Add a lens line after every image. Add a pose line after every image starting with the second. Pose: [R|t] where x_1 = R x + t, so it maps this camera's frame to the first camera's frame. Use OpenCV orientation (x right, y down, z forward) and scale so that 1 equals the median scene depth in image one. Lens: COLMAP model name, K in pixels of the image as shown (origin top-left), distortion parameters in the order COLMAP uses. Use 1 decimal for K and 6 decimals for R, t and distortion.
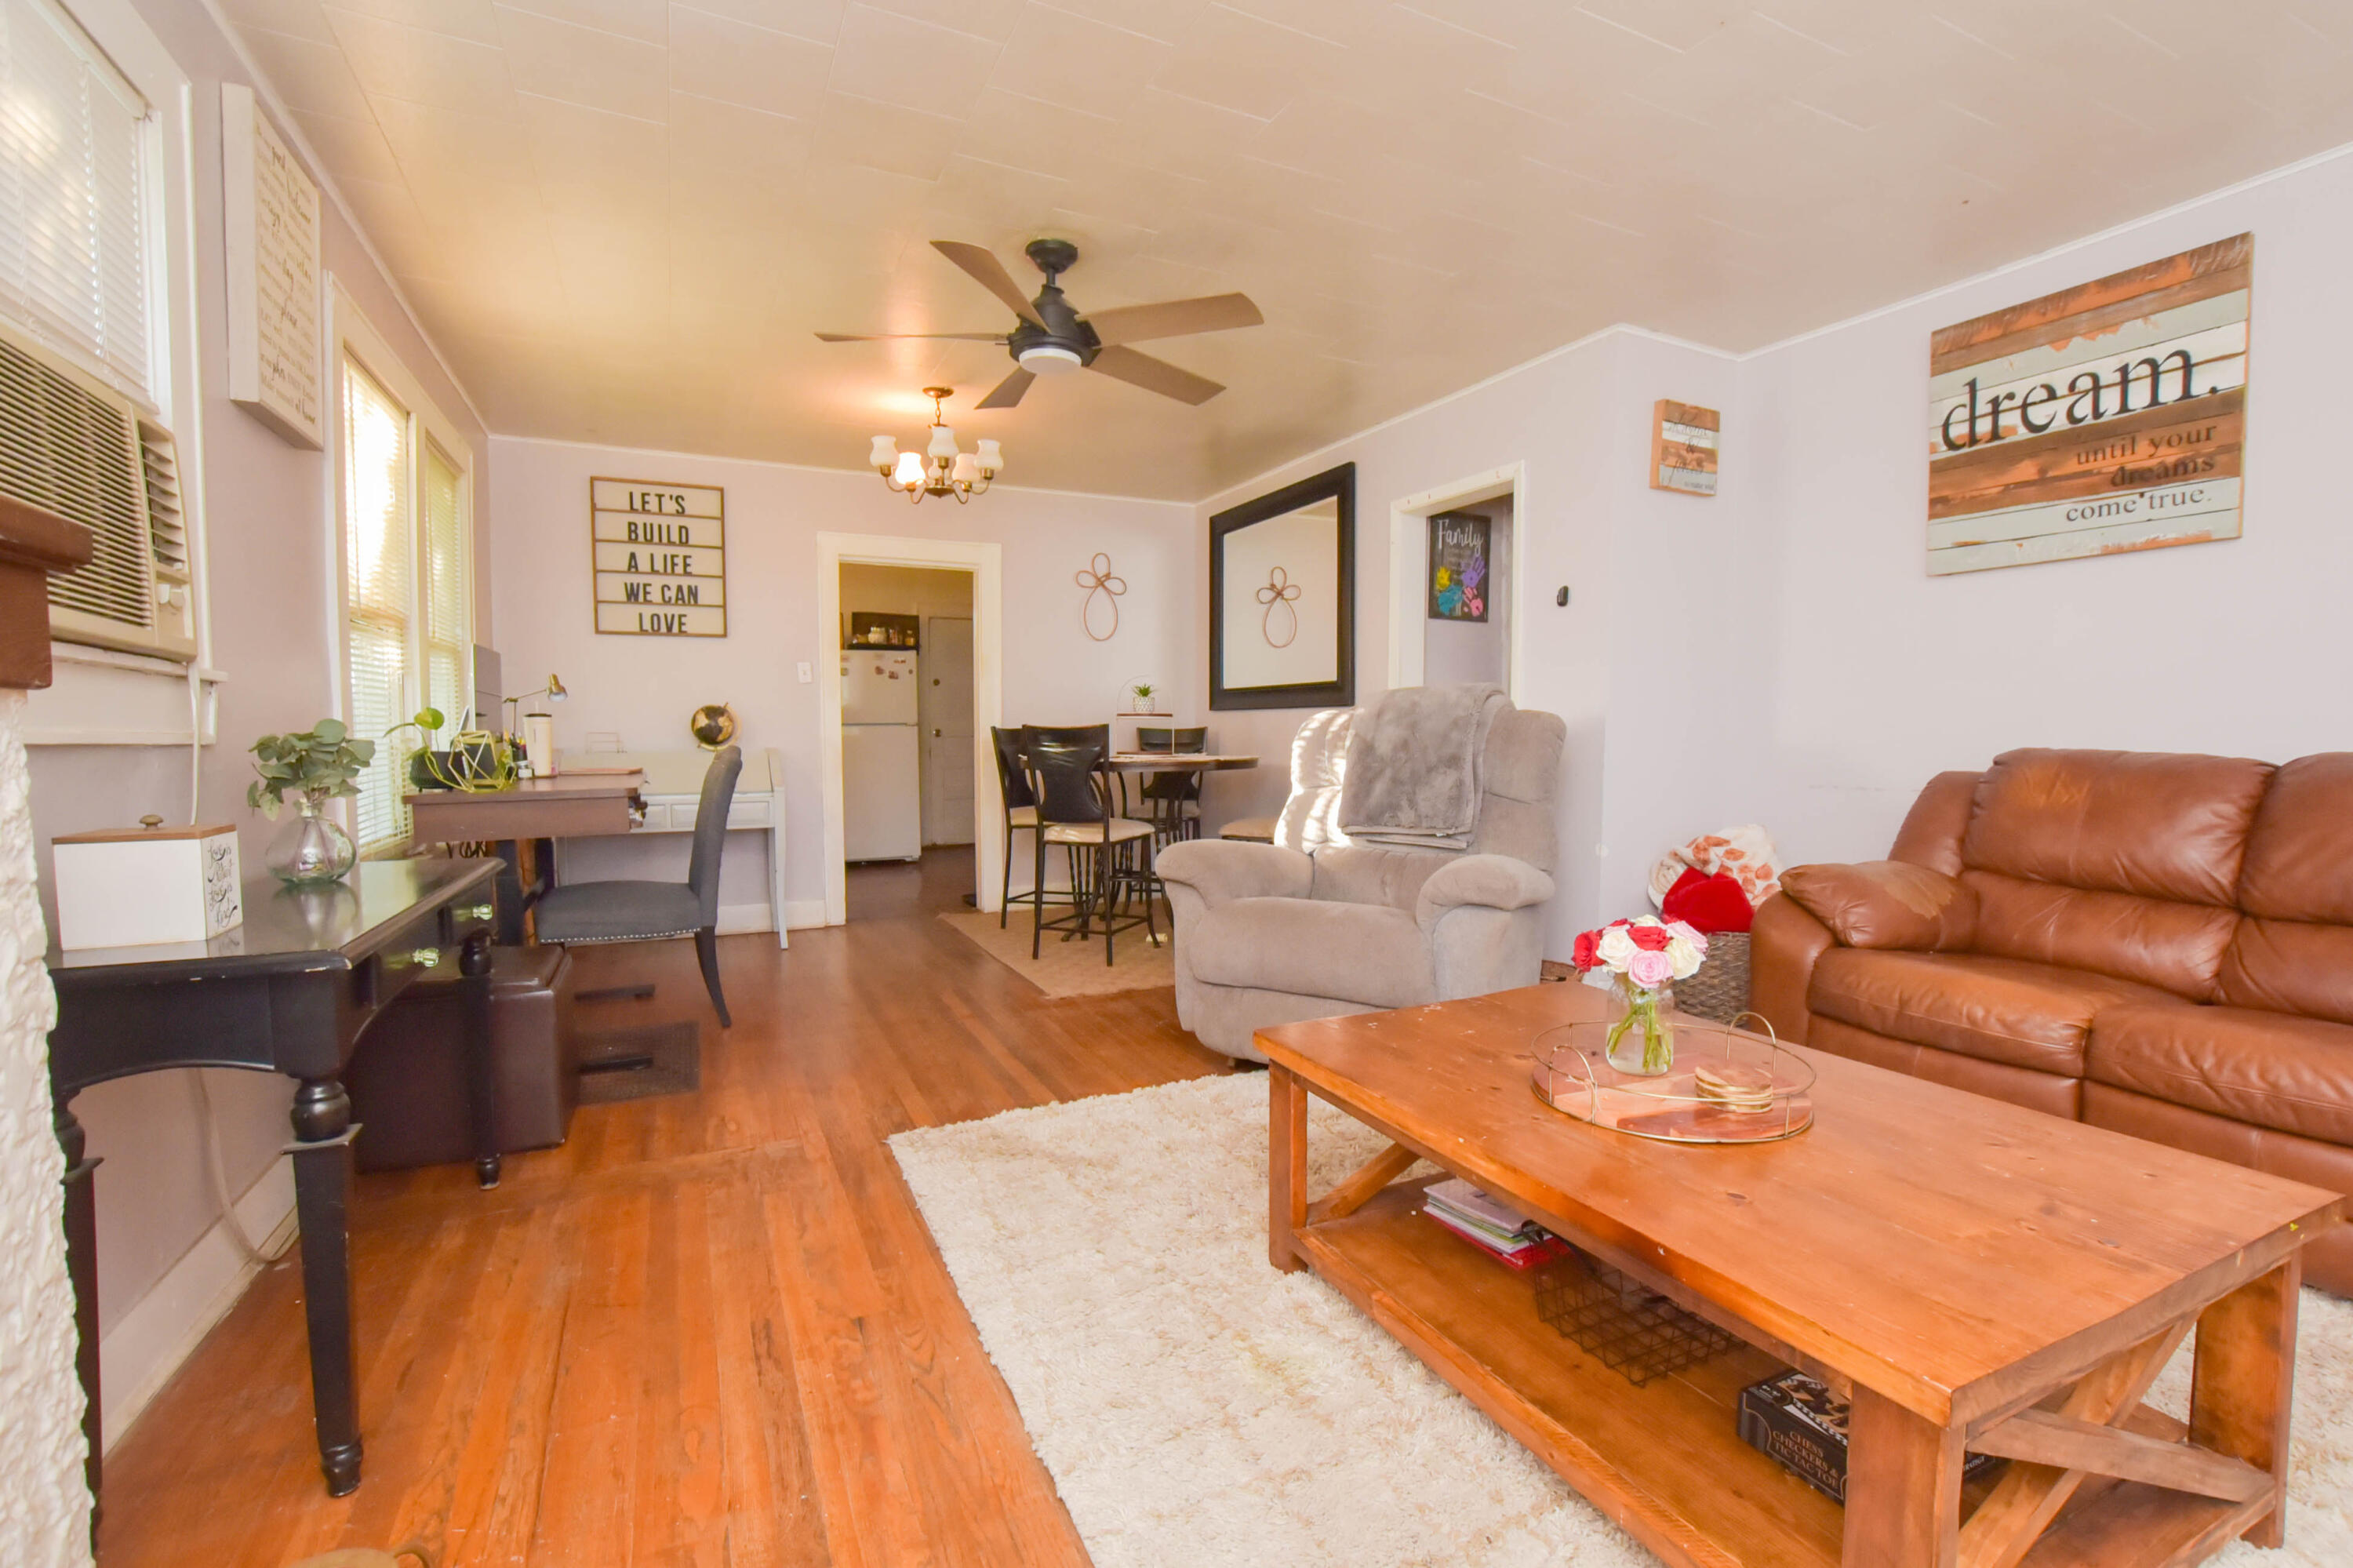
lens RADIAL K [[1037.3, 0, 1194.2], [0, 1037.3, 800.3], [0, 0, 1]] dist [-0.036599, 0.007112]
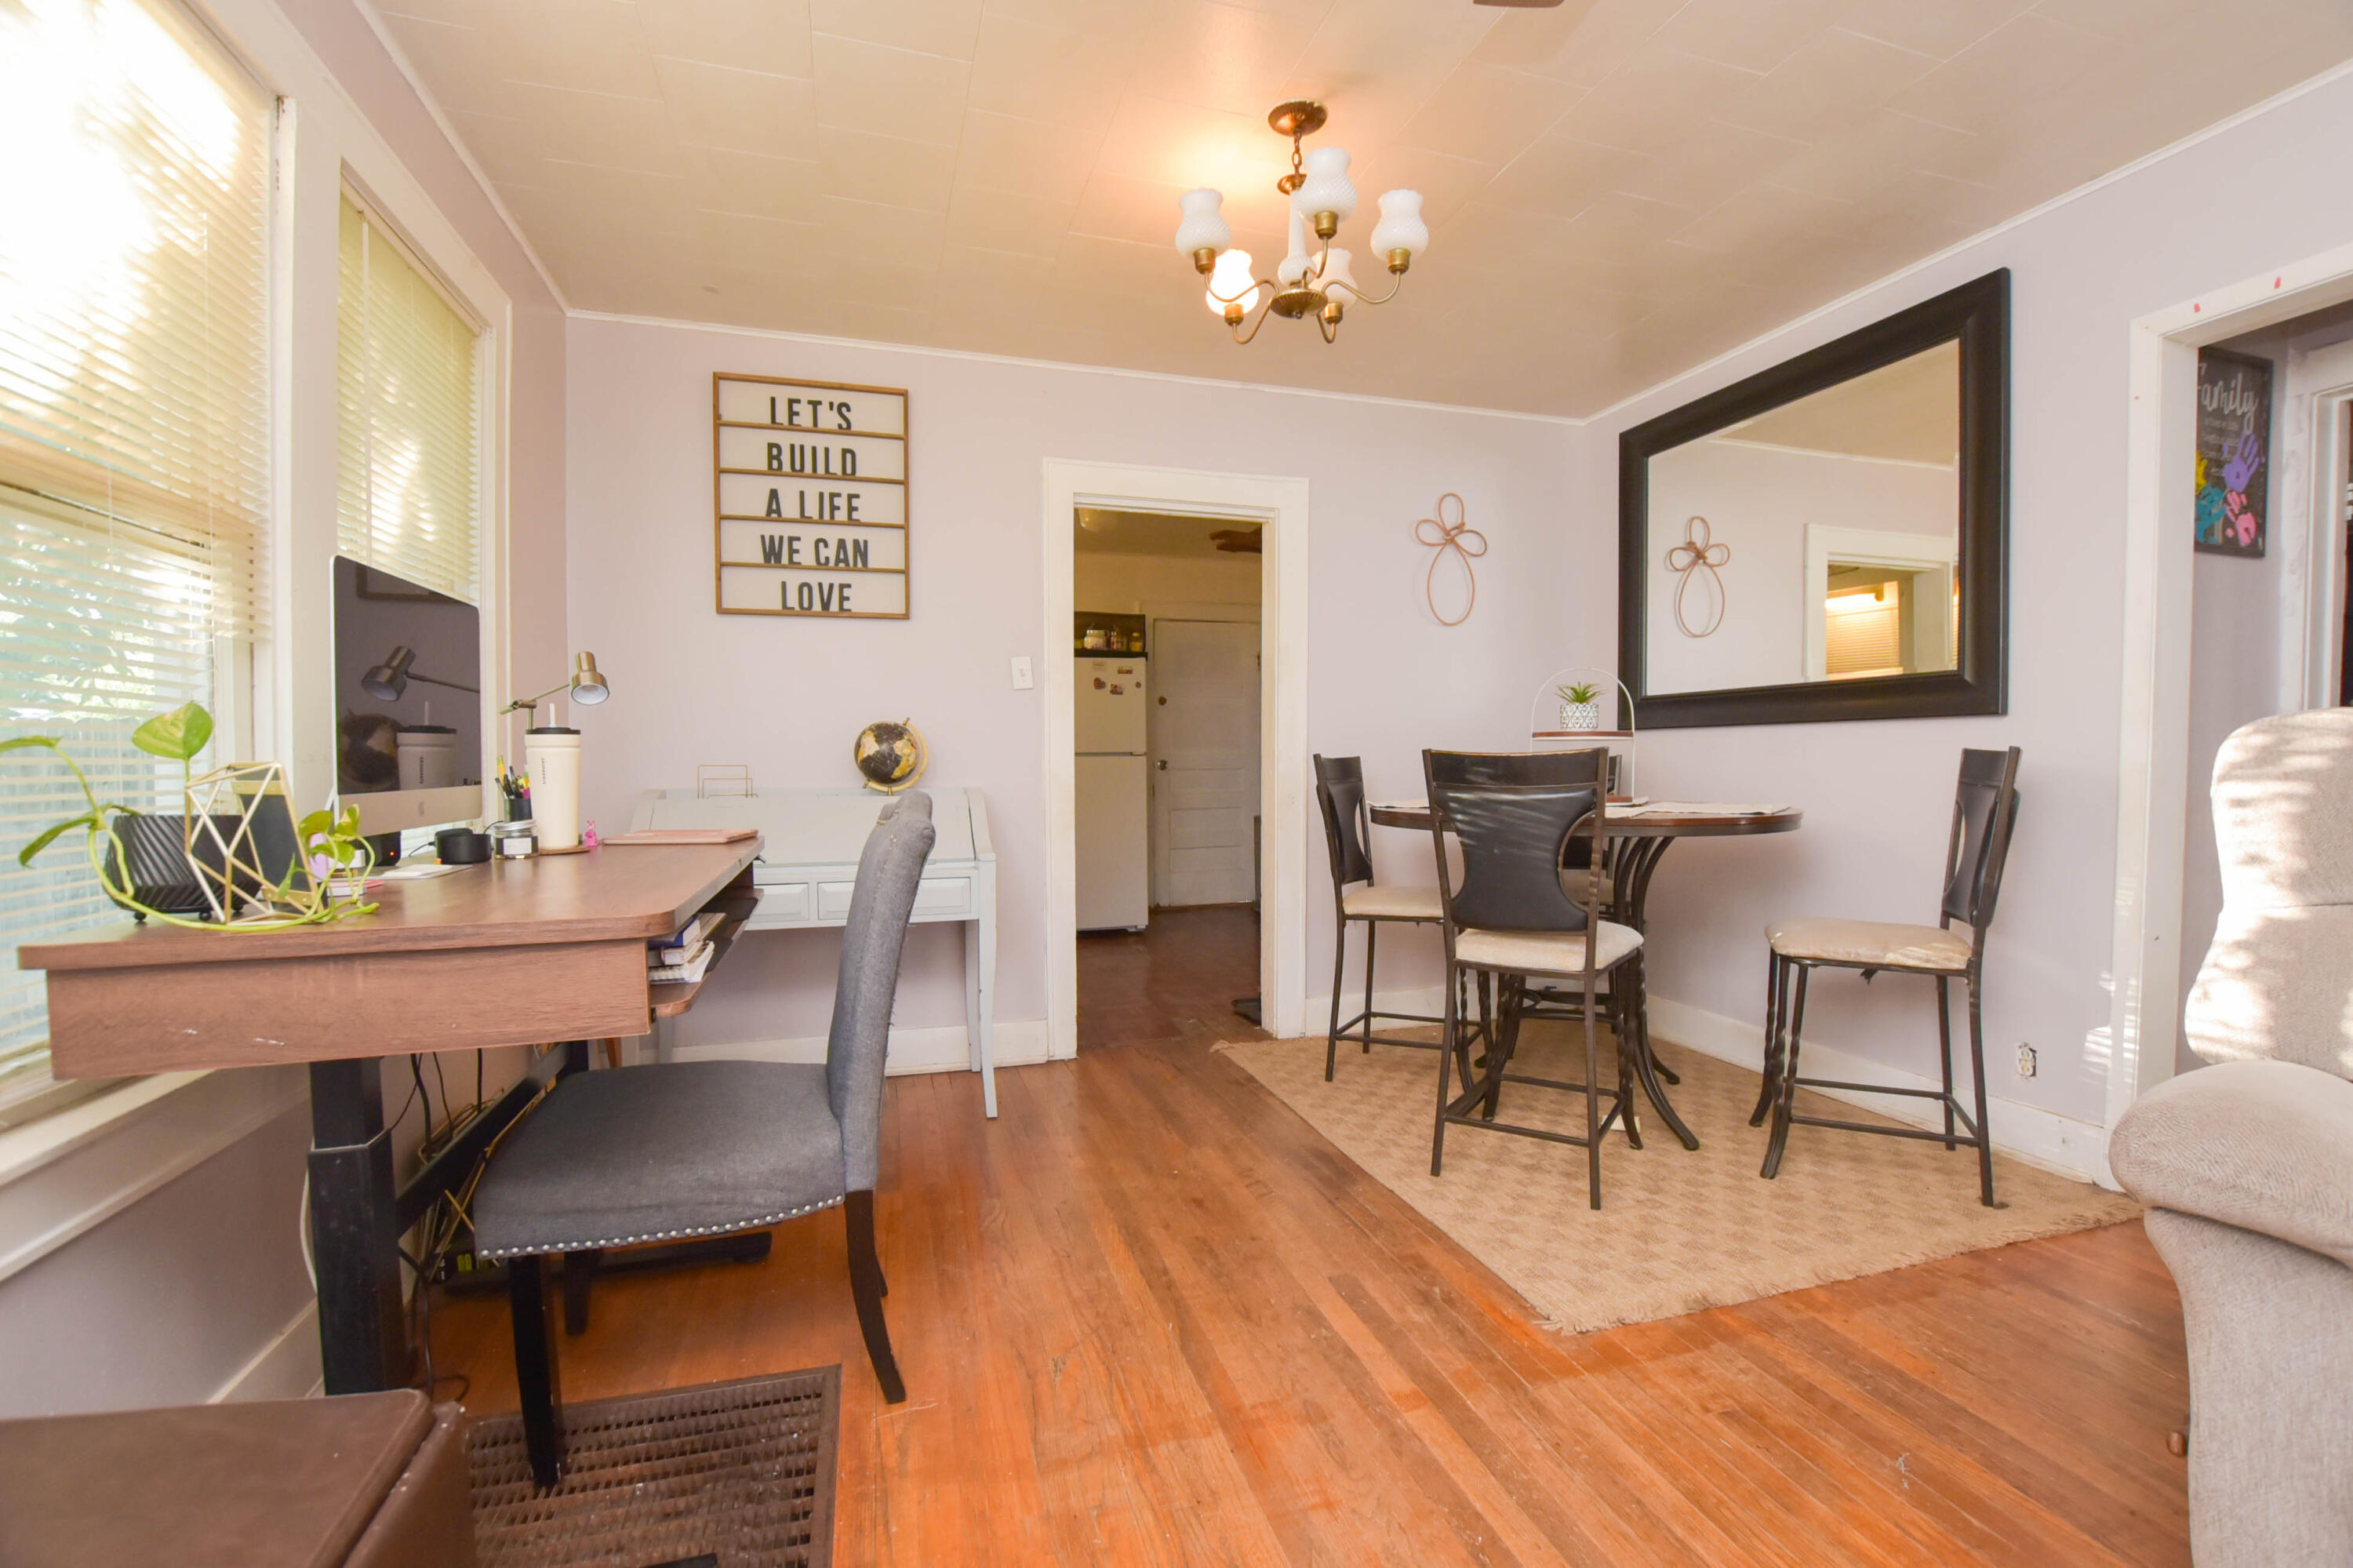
lens RADIAL K [[1037.3, 0, 1194.2], [0, 1037.3, 800.3], [0, 0, 1]] dist [-0.036599, 0.007112]
pose [[0.987856, 0.002972, -0.155344, -0.180496], [-0.007735, 0.999518, -0.030061, -0.026164], [0.155179, 0.030898, 0.987403, 0.399747]]
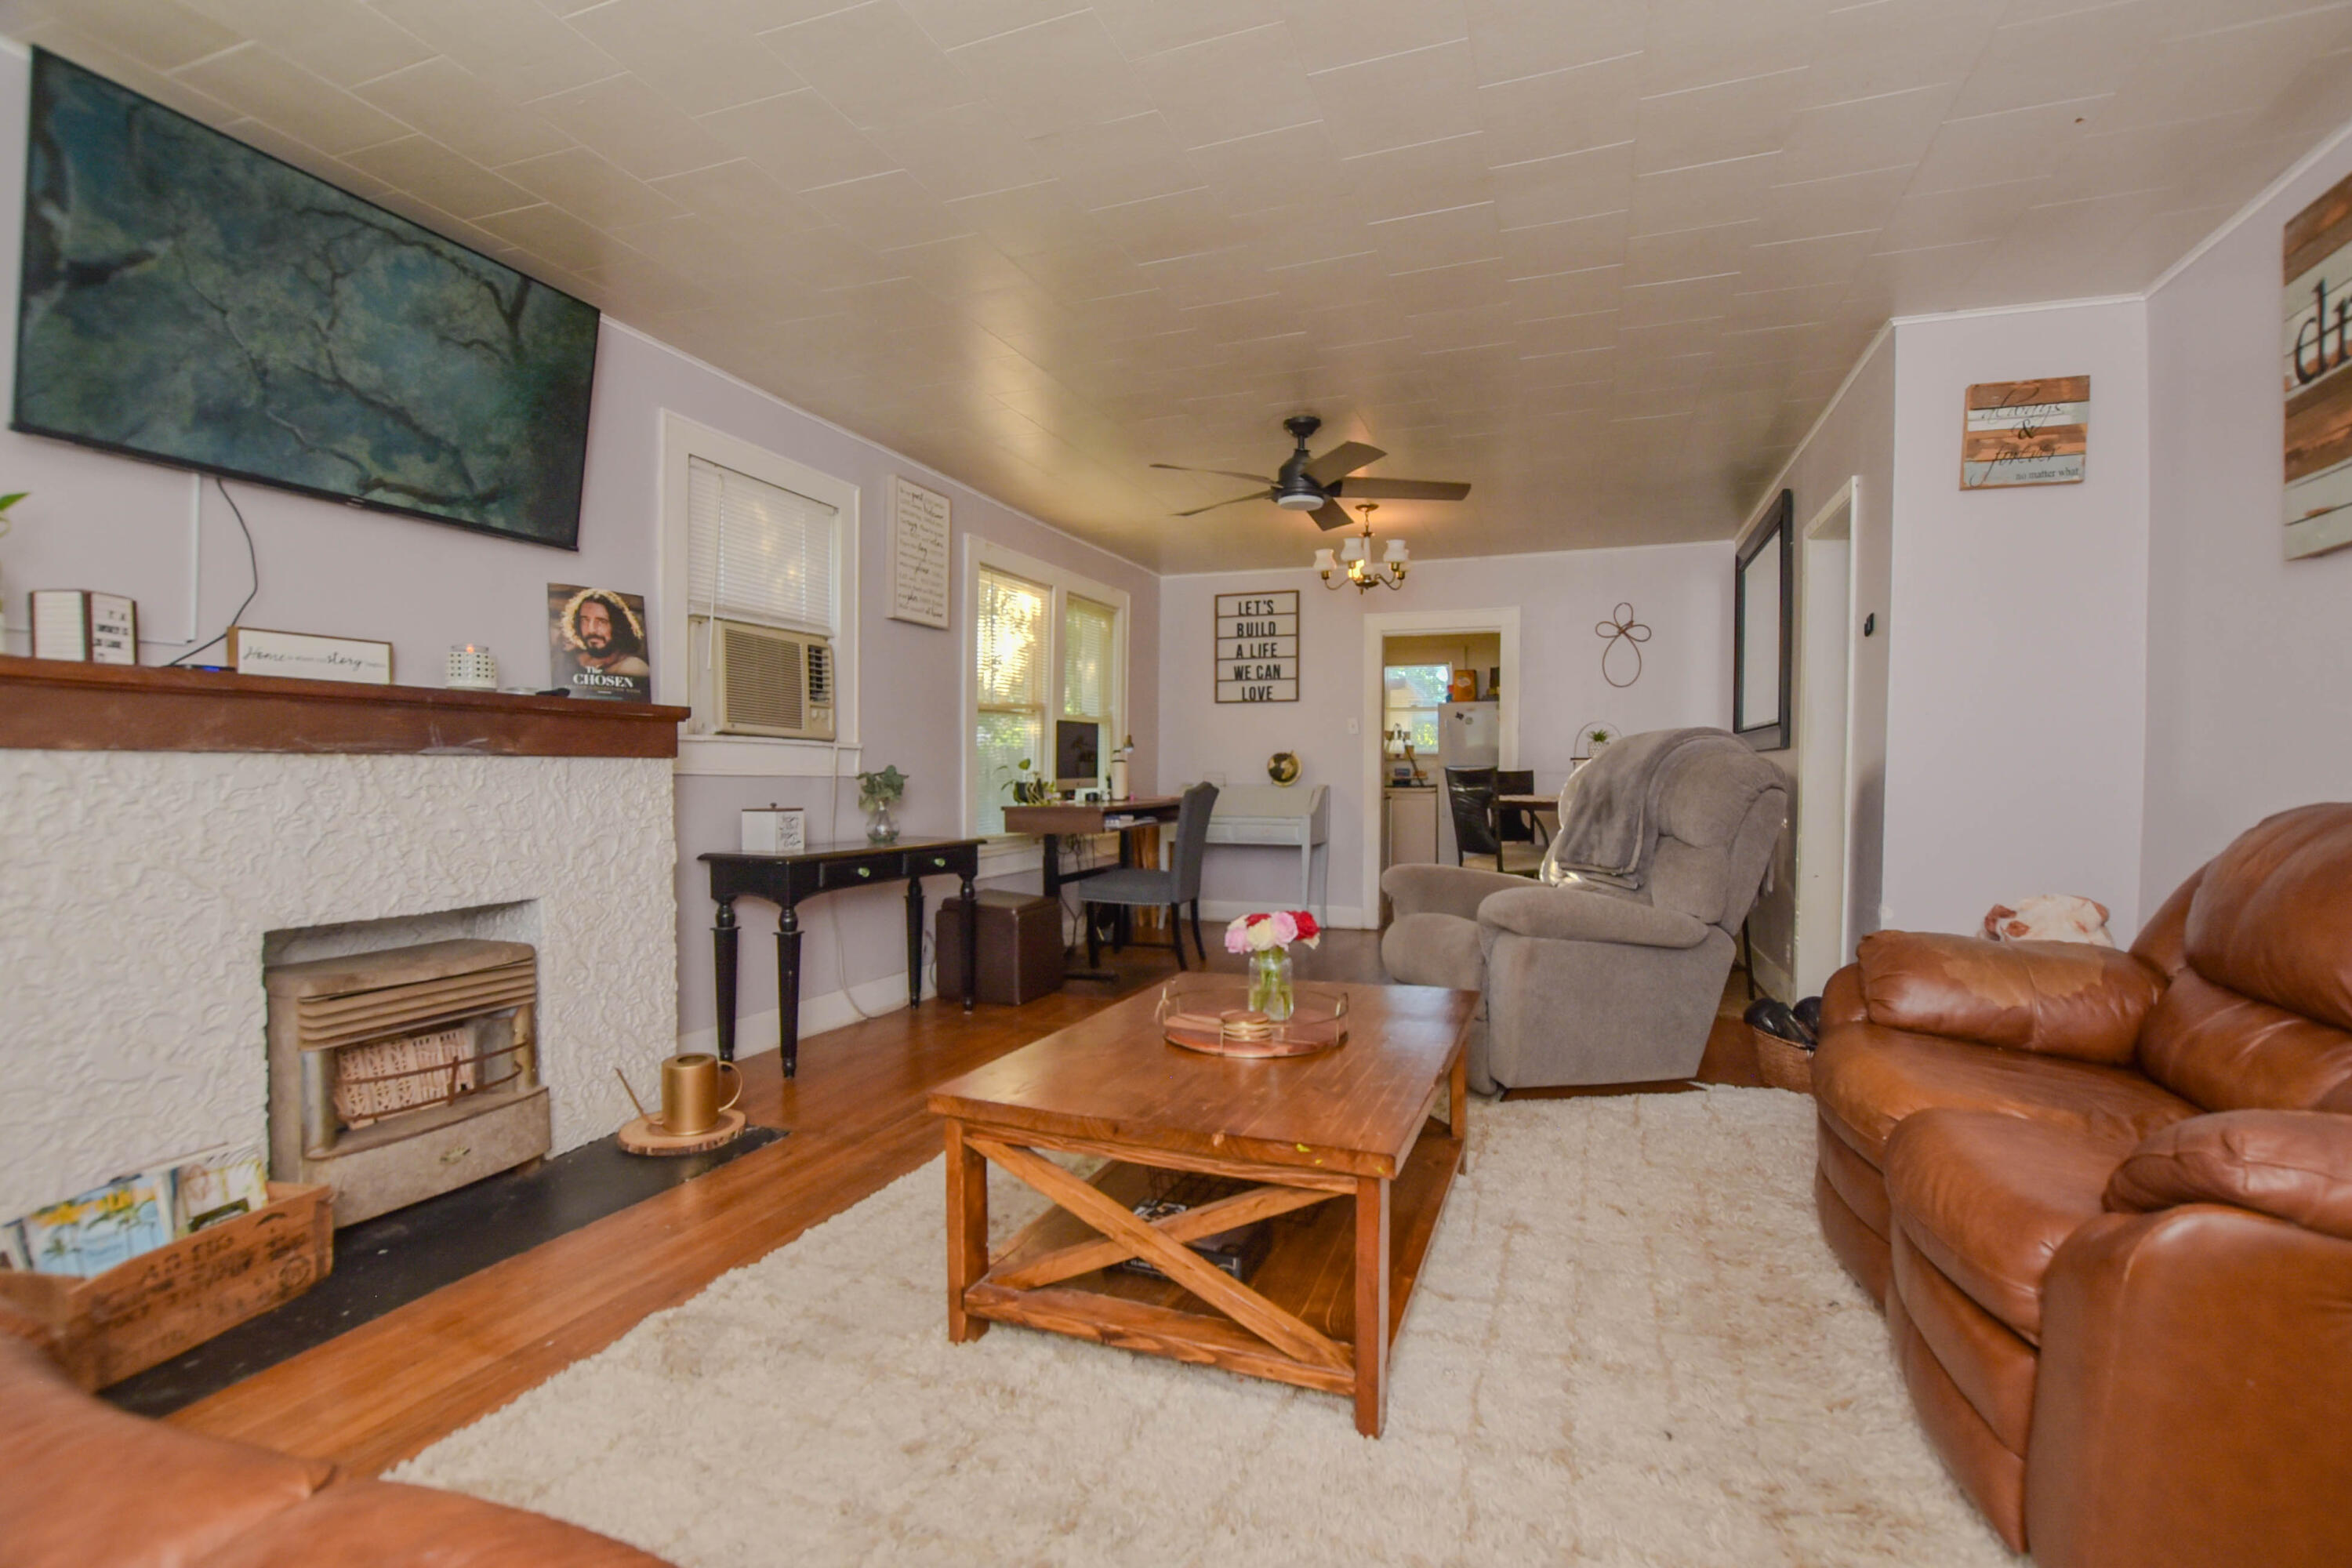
lens RADIAL K [[1036.8, 0, 1193.7], [0, 1036.8, 800.3], [0, 0, 1]] dist [-0.036599, 0.007112]
pose [[0.690281, 0.024175, -0.723137, 0.441230], [-0.053347, 0.998422, -0.017544, -0.000027], [0.721572, 0.050688, 0.690481, -0.017030]]
